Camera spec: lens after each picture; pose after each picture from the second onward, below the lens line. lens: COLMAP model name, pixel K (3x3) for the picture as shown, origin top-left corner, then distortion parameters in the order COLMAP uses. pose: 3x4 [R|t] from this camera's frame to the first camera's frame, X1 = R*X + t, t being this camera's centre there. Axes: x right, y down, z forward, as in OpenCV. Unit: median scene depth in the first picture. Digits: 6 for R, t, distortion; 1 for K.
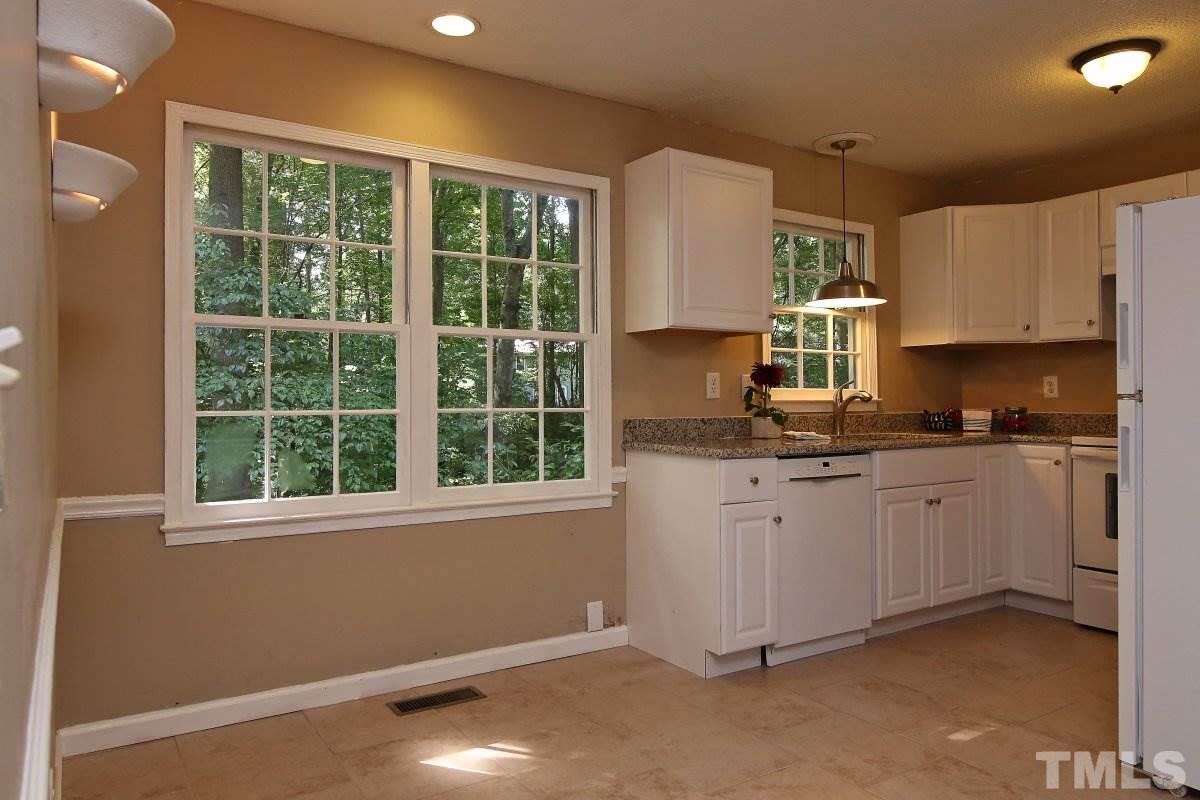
lens RADIAL K [[813.4, 0, 595.3], [0, 813.4, 378.3], [0, 0, 1]] dist [0.006063, 0.004289]
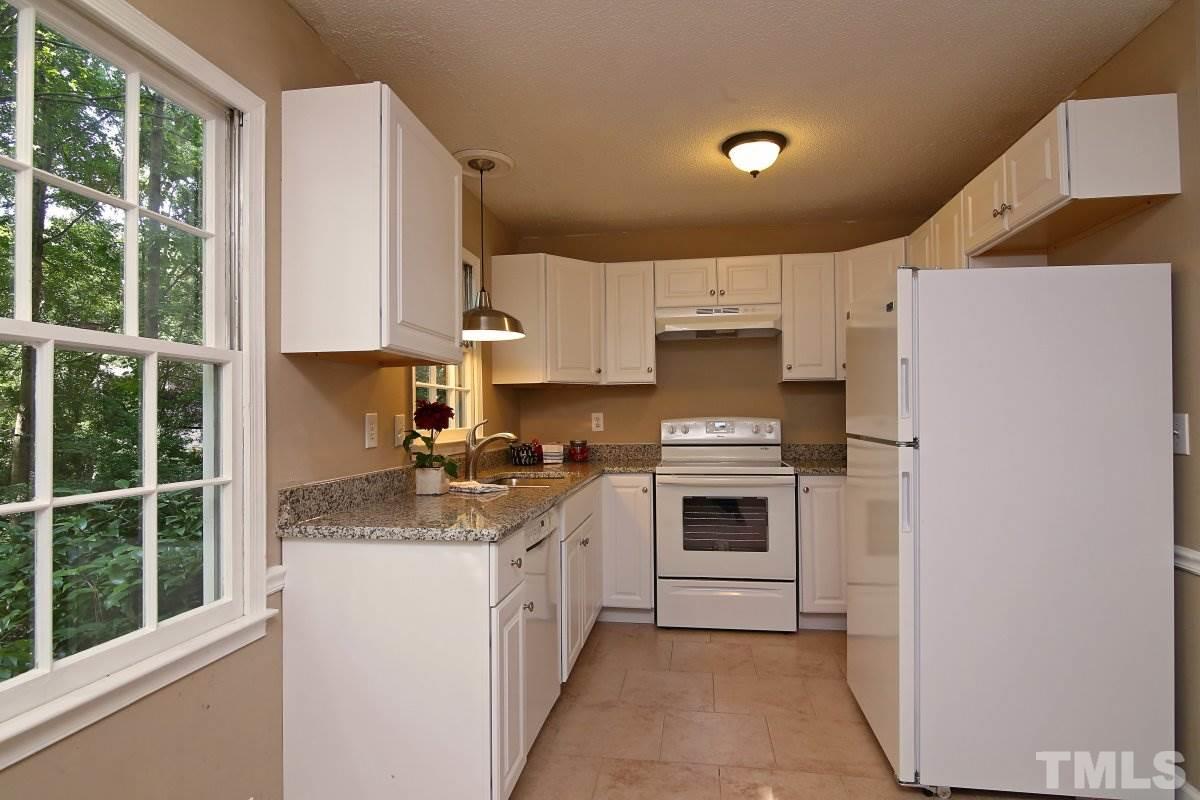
lens RADIAL K [[649.9, 0, 600.0], [0, 649.9, 400.0], [0, 0, 1]] dist [-0.003707, -0.001632]
pose [[0.667687, 0.011980, 0.744346, -0.165084], [-0.008023, 0.999928, -0.008896, -0.015699], [-0.744399, -0.000032, 0.667735, 0.450333]]
